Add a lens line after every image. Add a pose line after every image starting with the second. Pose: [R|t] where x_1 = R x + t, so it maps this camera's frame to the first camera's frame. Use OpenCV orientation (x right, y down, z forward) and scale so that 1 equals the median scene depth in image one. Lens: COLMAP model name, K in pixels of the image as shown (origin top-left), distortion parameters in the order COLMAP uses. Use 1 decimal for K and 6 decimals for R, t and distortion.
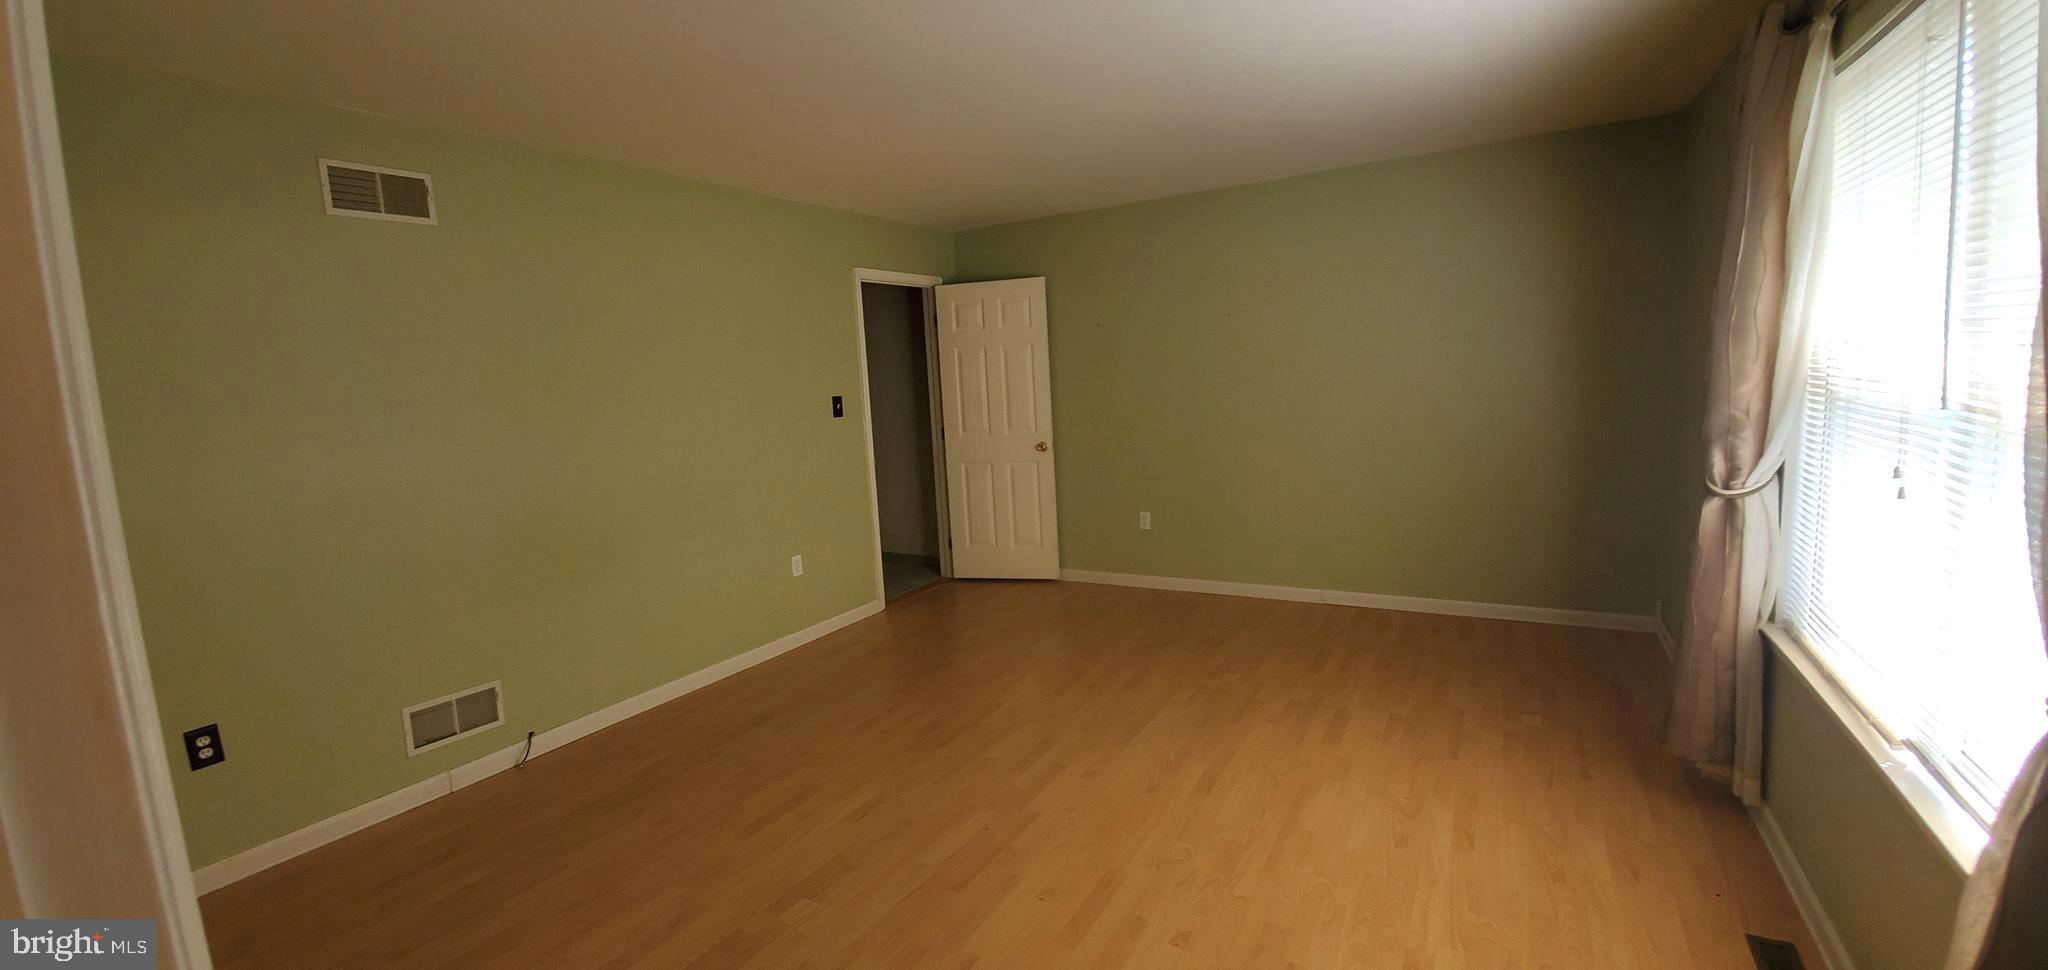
lens RADIAL K [[806.7, 0, 1022.2], [0, 806.7, 478.1], [0, 0, 1]] dist [0.002369, -0.012067]
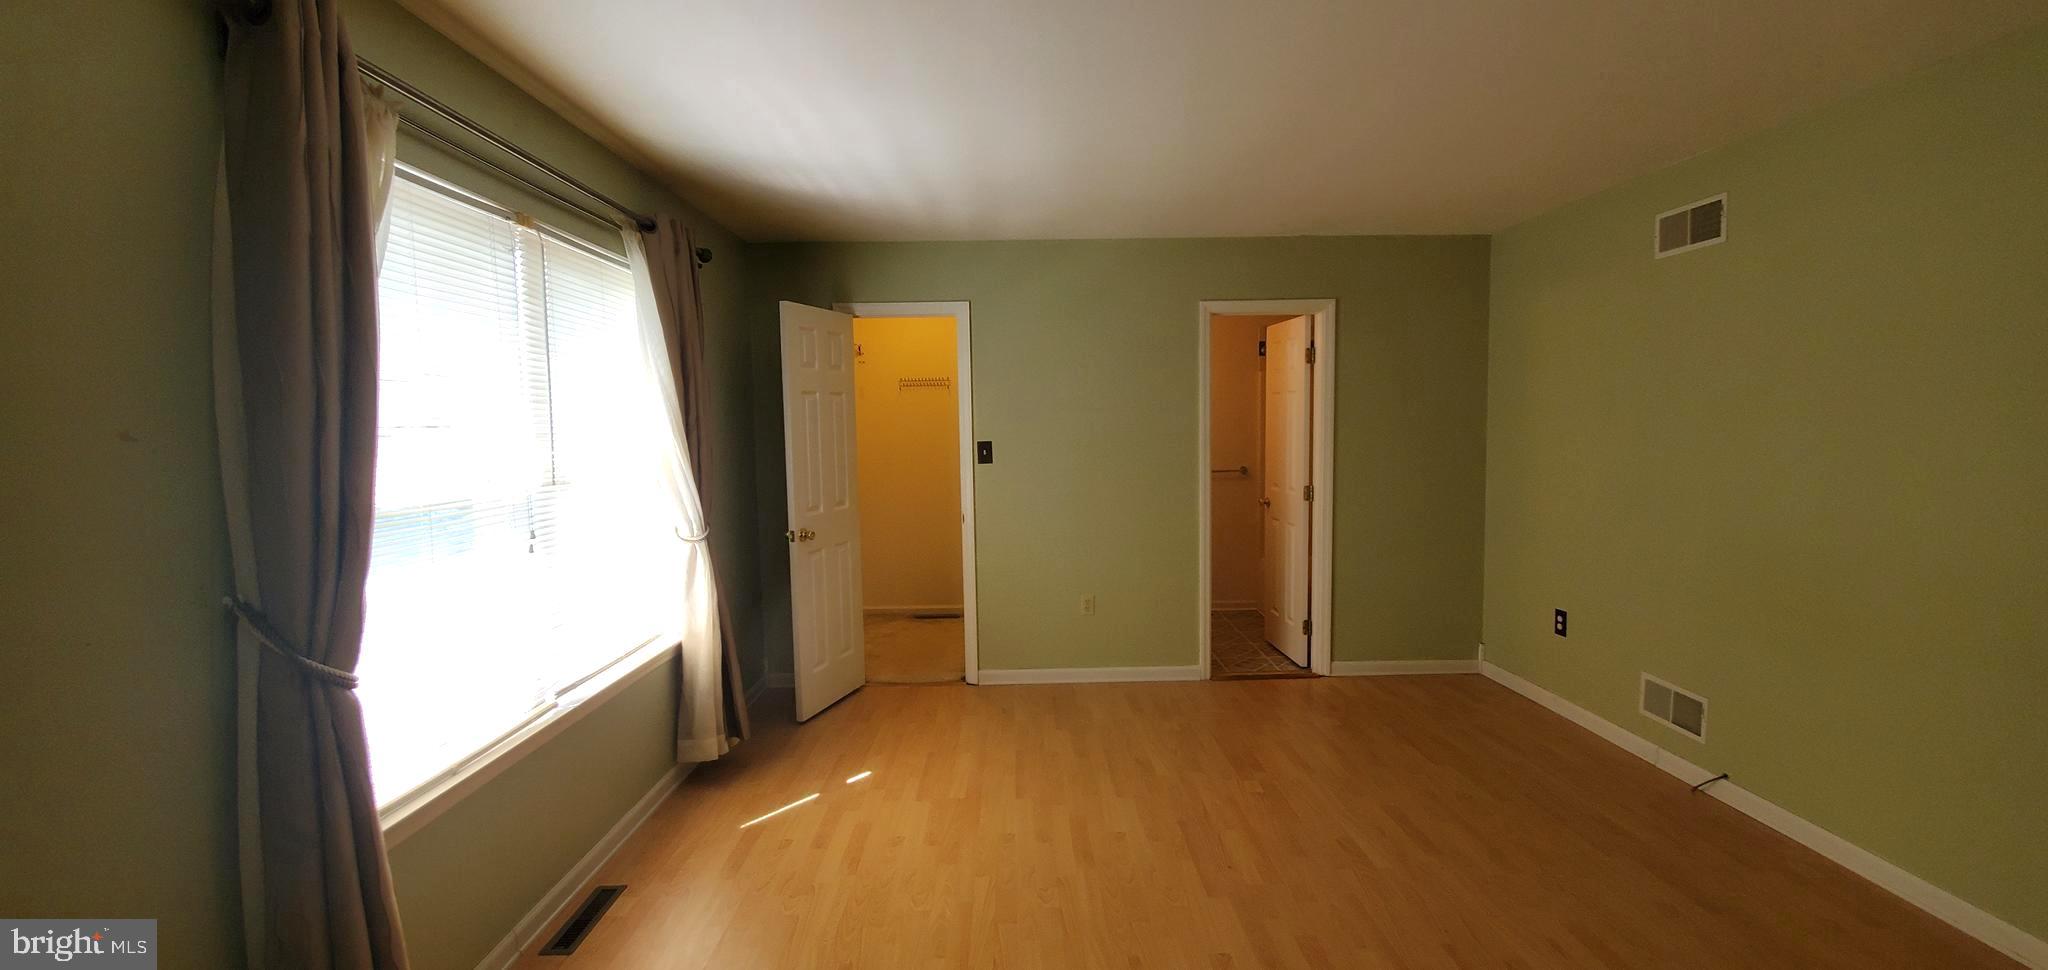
lens RADIAL K [[806.7, 0, 1022.2], [0, 806.7, 478.1], [0, 0, 1]] dist [0.002369, -0.012067]
pose [[-0.850294, 0.102305, -0.516269, 0.630118], [-0.006333, 0.978866, 0.204405, -0.243931], [0.526270, 0.177074, -0.831676, 1.558404]]
